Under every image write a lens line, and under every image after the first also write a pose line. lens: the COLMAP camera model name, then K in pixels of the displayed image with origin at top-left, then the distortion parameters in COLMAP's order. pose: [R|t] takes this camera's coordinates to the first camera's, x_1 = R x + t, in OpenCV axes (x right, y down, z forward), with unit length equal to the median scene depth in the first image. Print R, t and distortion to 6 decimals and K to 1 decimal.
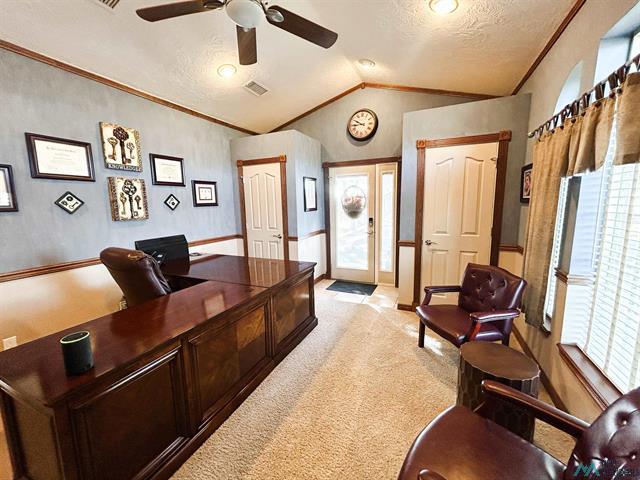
lens RADIAL K [[256.9, 0, 320.0], [0, 256.9, 238.1], [0, 0, 1]] dist [-0.000149, 0.000167]
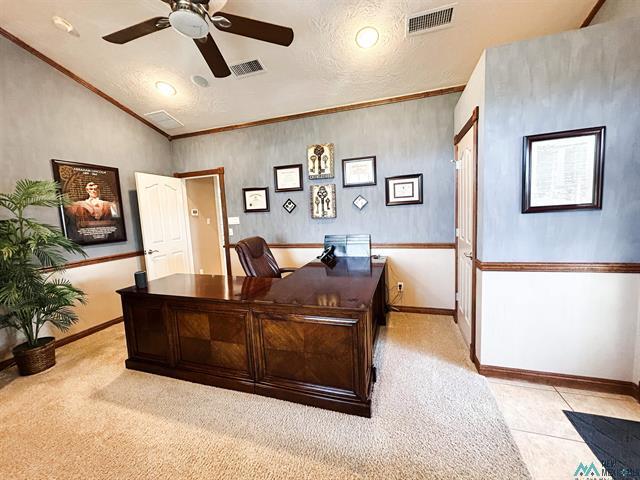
lens RADIAL K [[256.9, 0, 320.0], [0, 256.9, 238.1], [0, 0, 1]] dist [-0.000149, 0.000167]
pose [[0.111729, 0.111642, -0.987448, 0.517297], [-0.095363, 0.990288, 0.101173, -0.101276], [0.989152, 0.082862, 0.121291, 0.857116]]
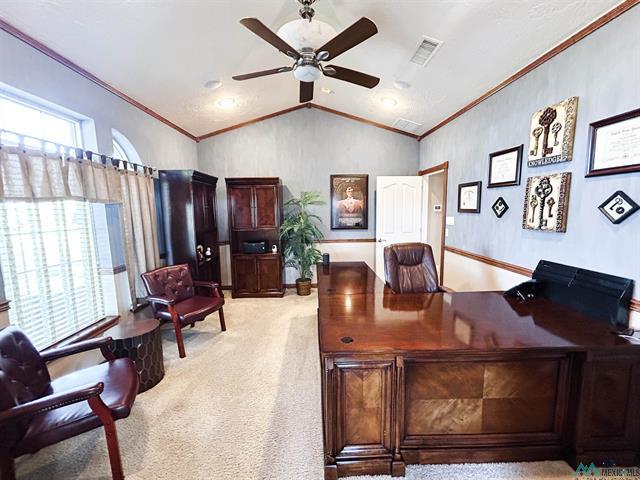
lens RADIAL K [[256.9, 0, 320.0], [0, 256.9, 238.1], [0, 0, 1]] dist [-0.000149, 0.000167]
pose [[-0.897398, 0.079030, -0.434086, 0.177199], [-0.034375, 0.968315, 0.247356, -0.217317], [0.439880, 0.236898, -0.866247, 1.397143]]
